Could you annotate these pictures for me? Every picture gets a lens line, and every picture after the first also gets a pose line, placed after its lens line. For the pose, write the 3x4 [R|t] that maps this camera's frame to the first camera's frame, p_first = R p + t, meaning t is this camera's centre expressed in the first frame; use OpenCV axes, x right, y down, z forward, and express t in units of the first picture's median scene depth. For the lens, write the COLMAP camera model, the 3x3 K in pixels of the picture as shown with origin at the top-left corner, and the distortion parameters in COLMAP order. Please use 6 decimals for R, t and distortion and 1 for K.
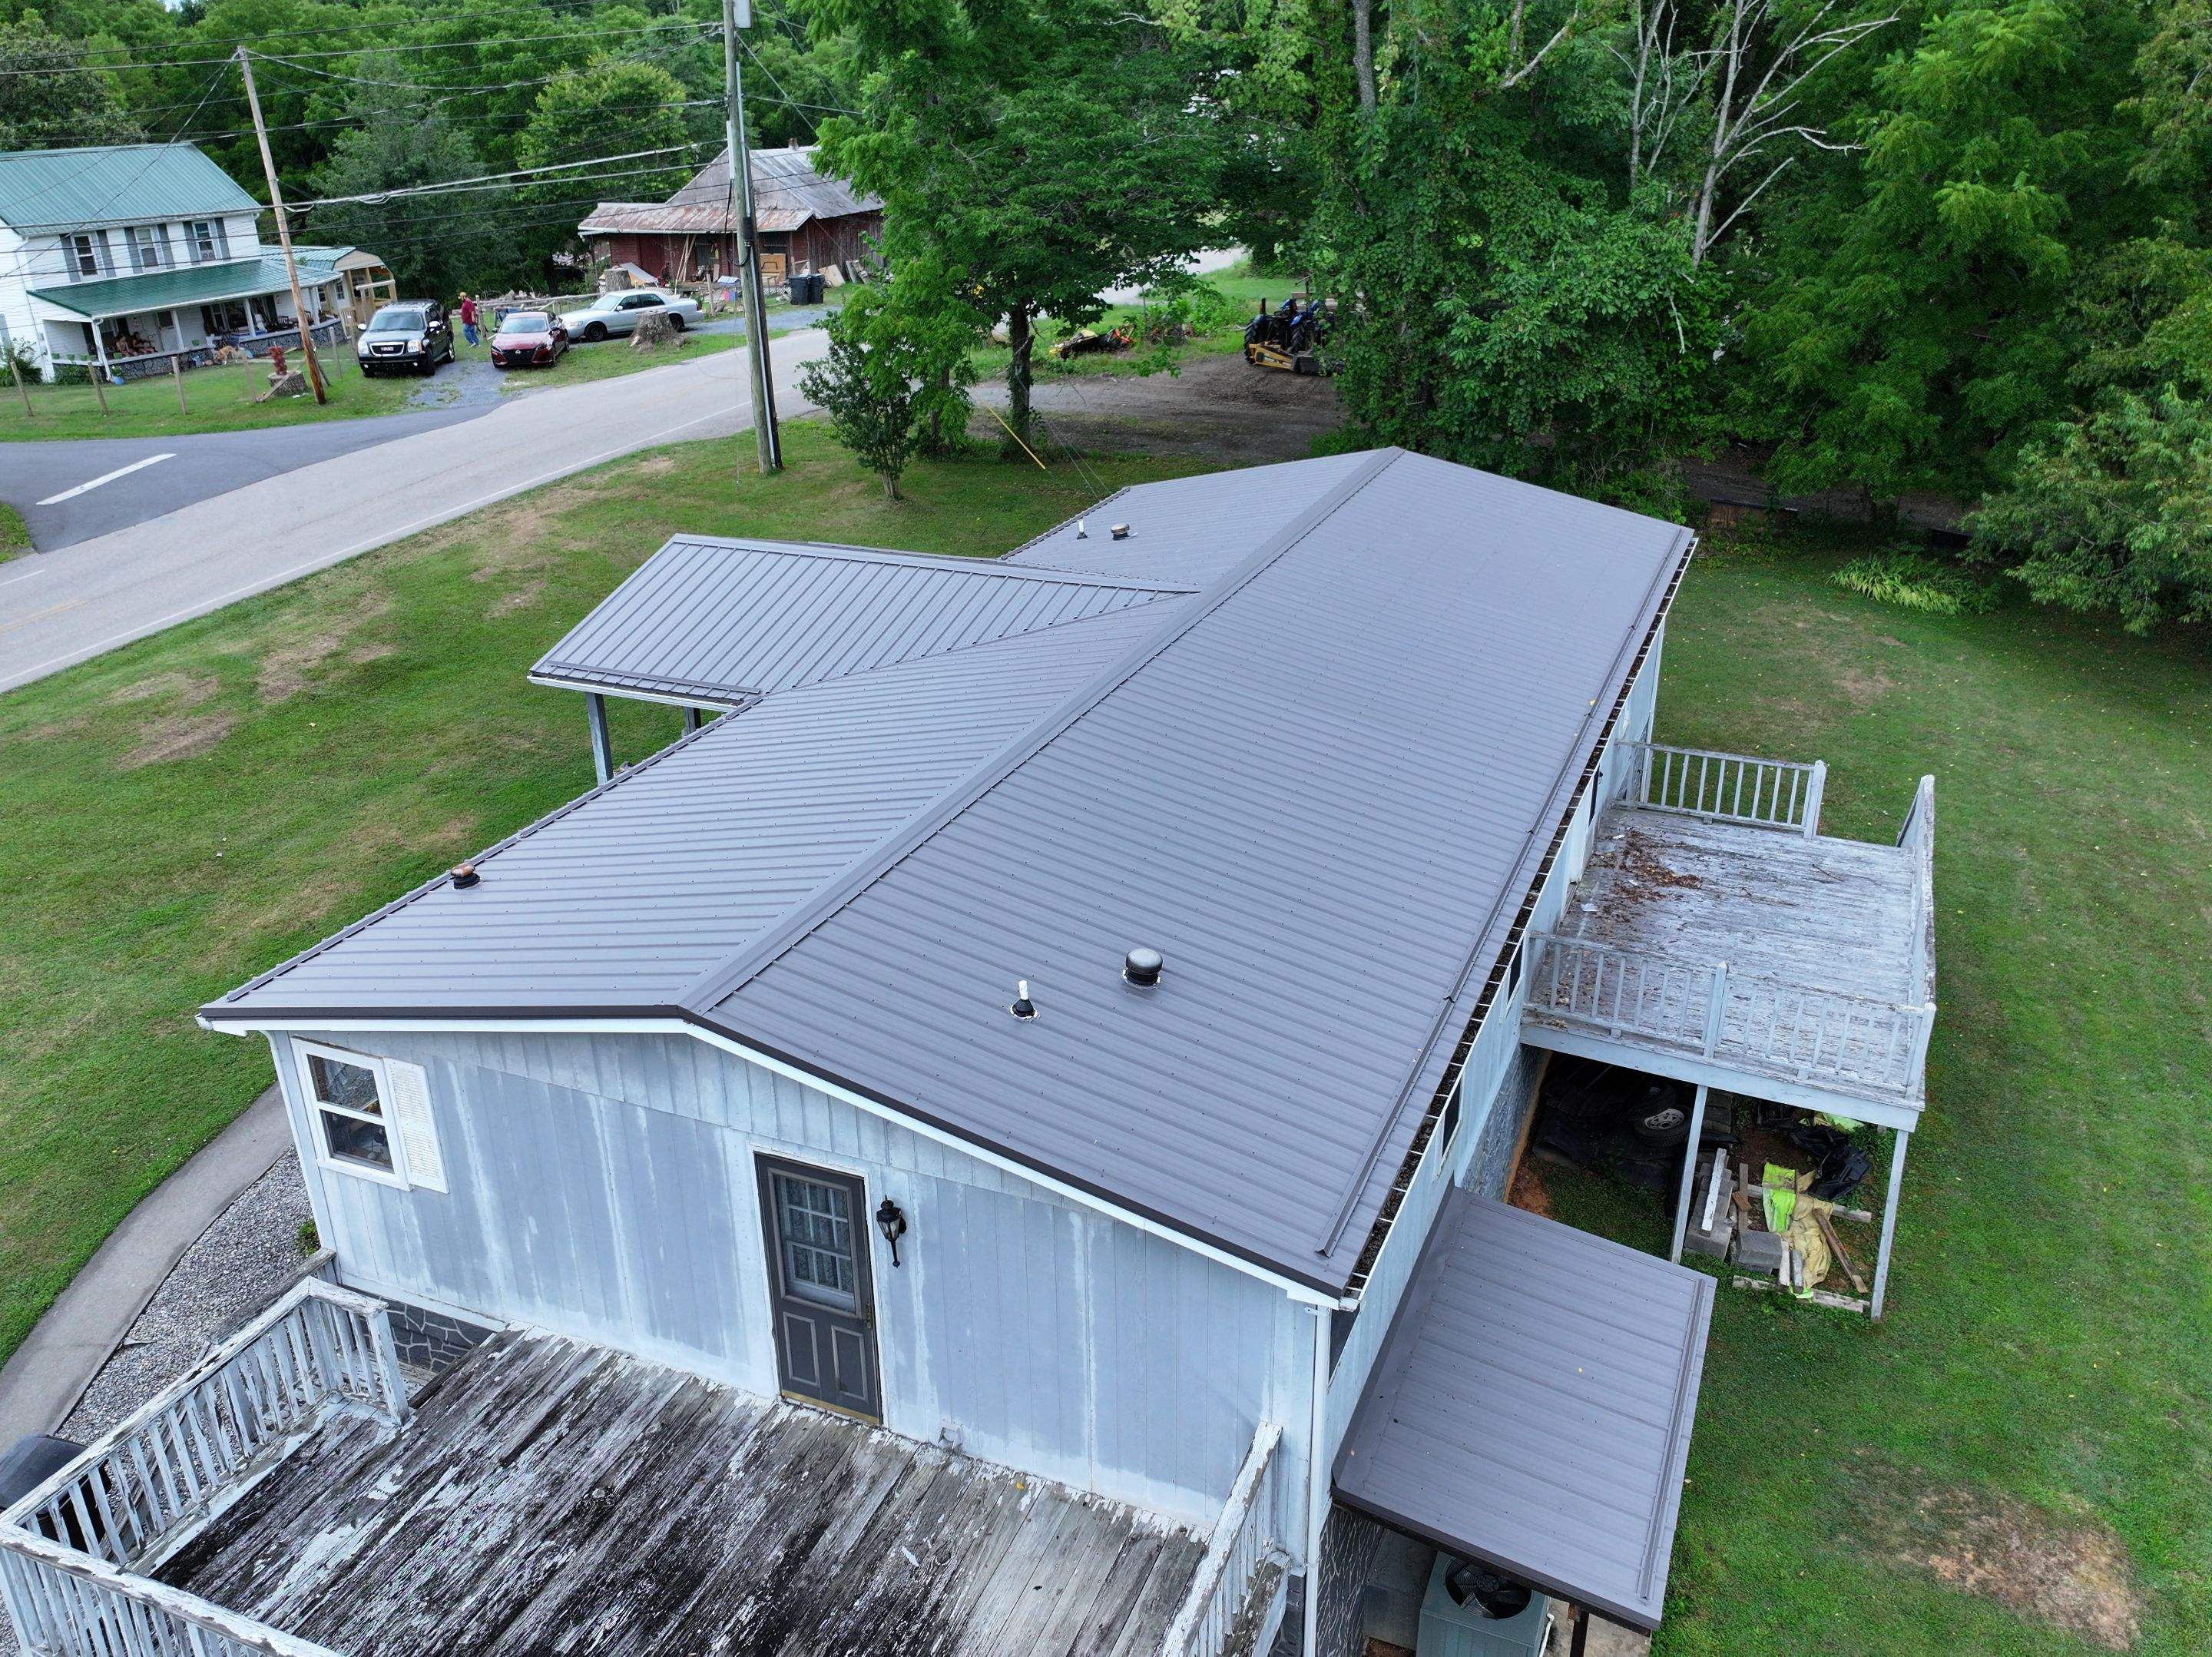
lens RADIAL K [[1780.1, 0, 1097.1], [0, 1780.1, 832.5], [0, 0, 1]] dist [0.002091, 0.009120]
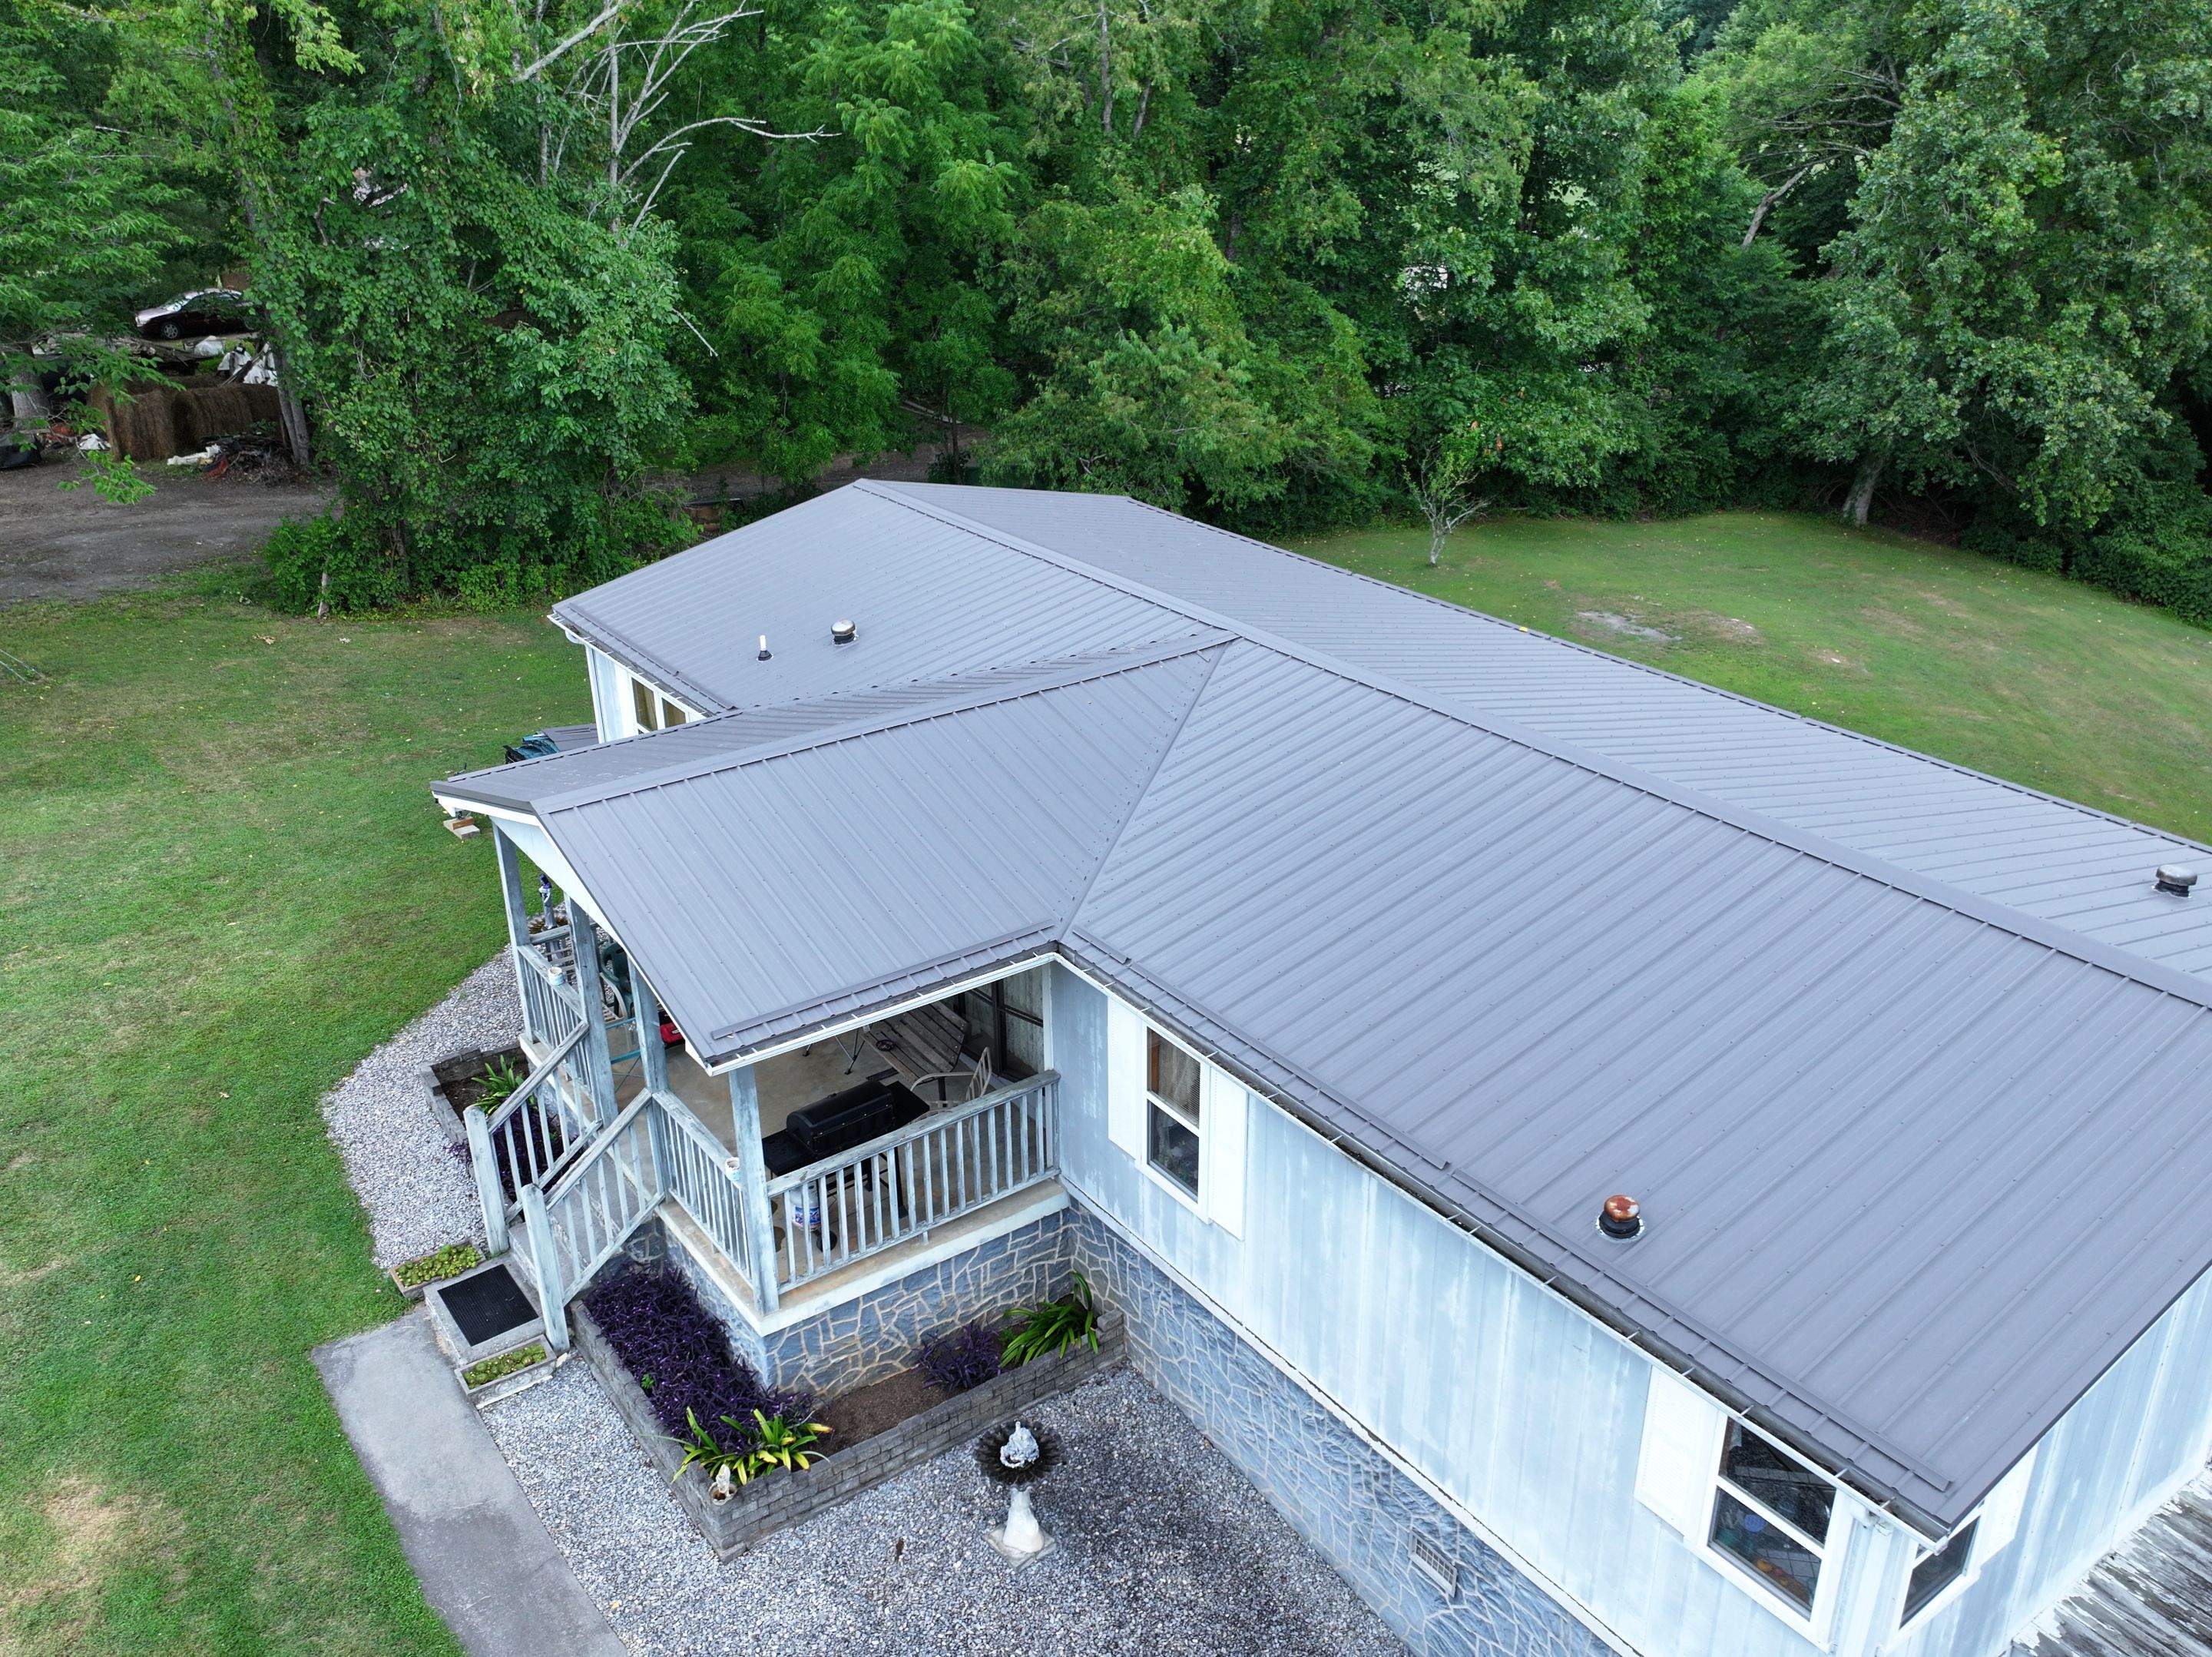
lens RADIAL K [[1780.1, 0, 1098.7], [0, 1780.1, 835.5], [0, 0, 1]] dist [0.002091, 0.009120]
pose [[0.518076, -0.345236, 0.782566, -0.704249], [0.345885, 0.921340, 0.177473, -0.224618], [-0.782279, 0.178733, 0.596736, 0.539319]]
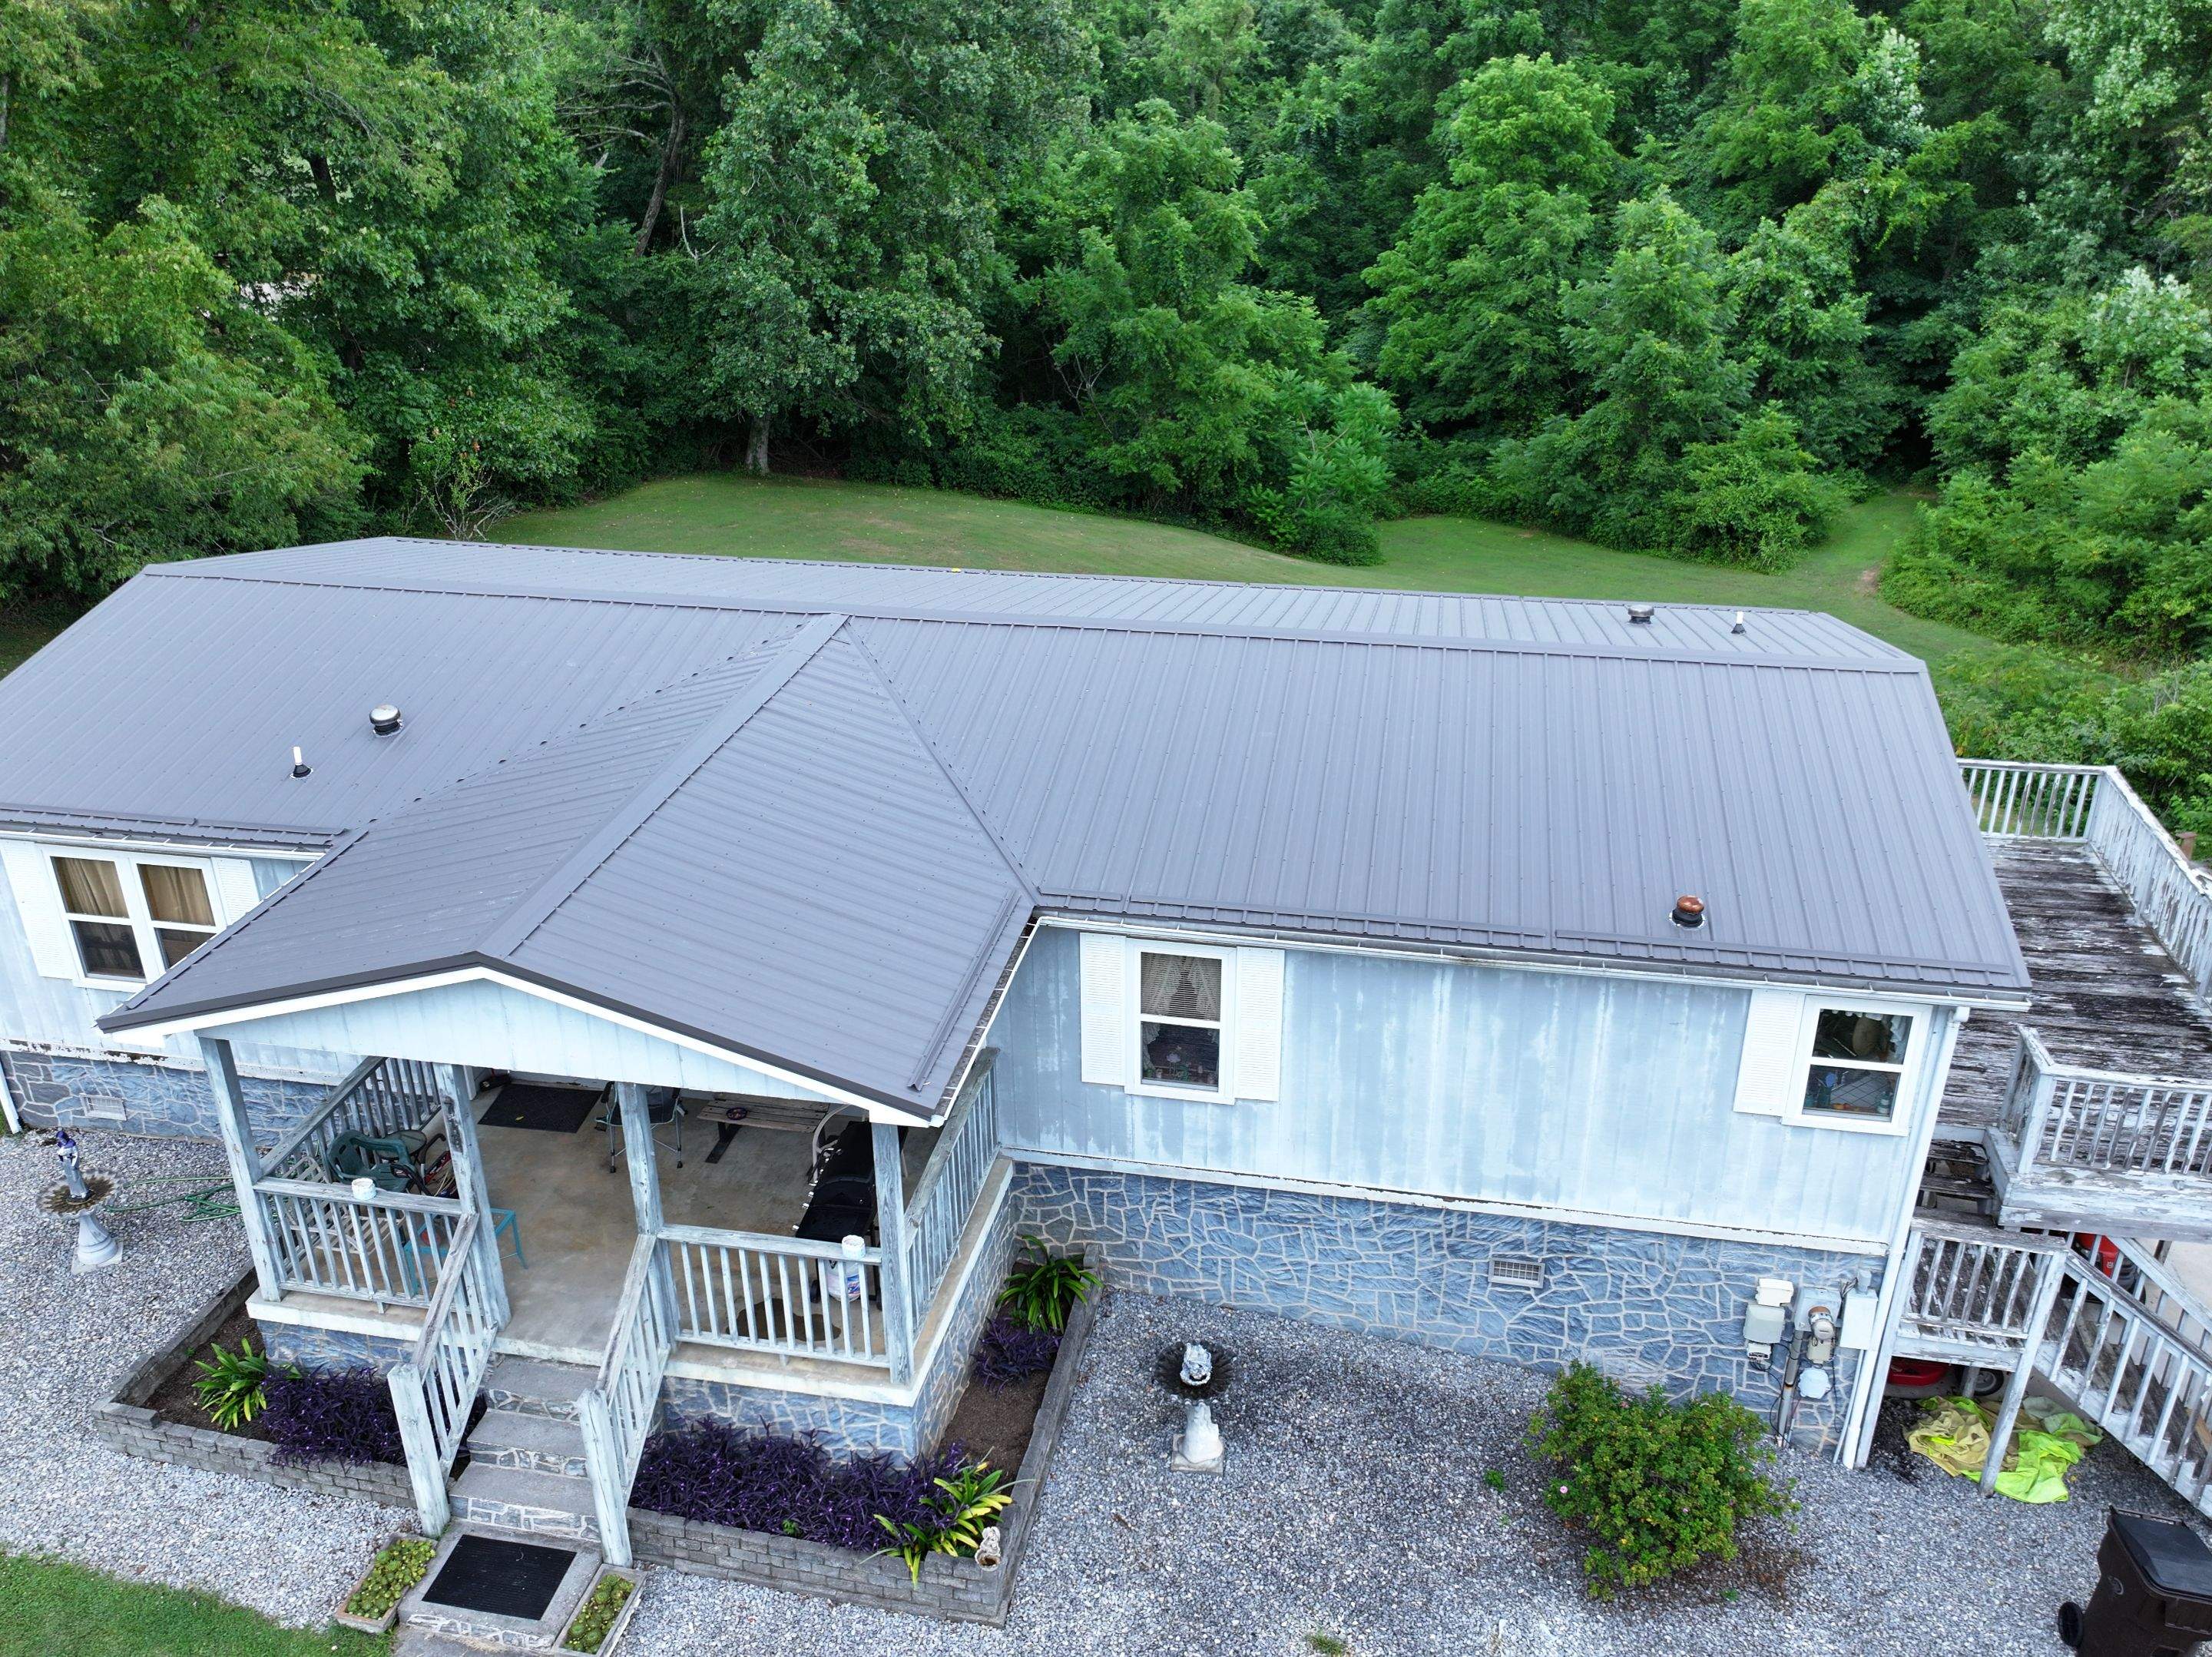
lens RADIAL K [[1780.1, 0, 1101.1], [0, 1780.1, 837.8], [0, 0, 1]] dist [0.002091, 0.009120]
pose [[-0.207096, -0.400831, 0.892438, -0.808324], [0.403169, 0.796185, 0.451158, -0.397282], [-0.891384, 0.453236, -0.003284, 0.934781]]
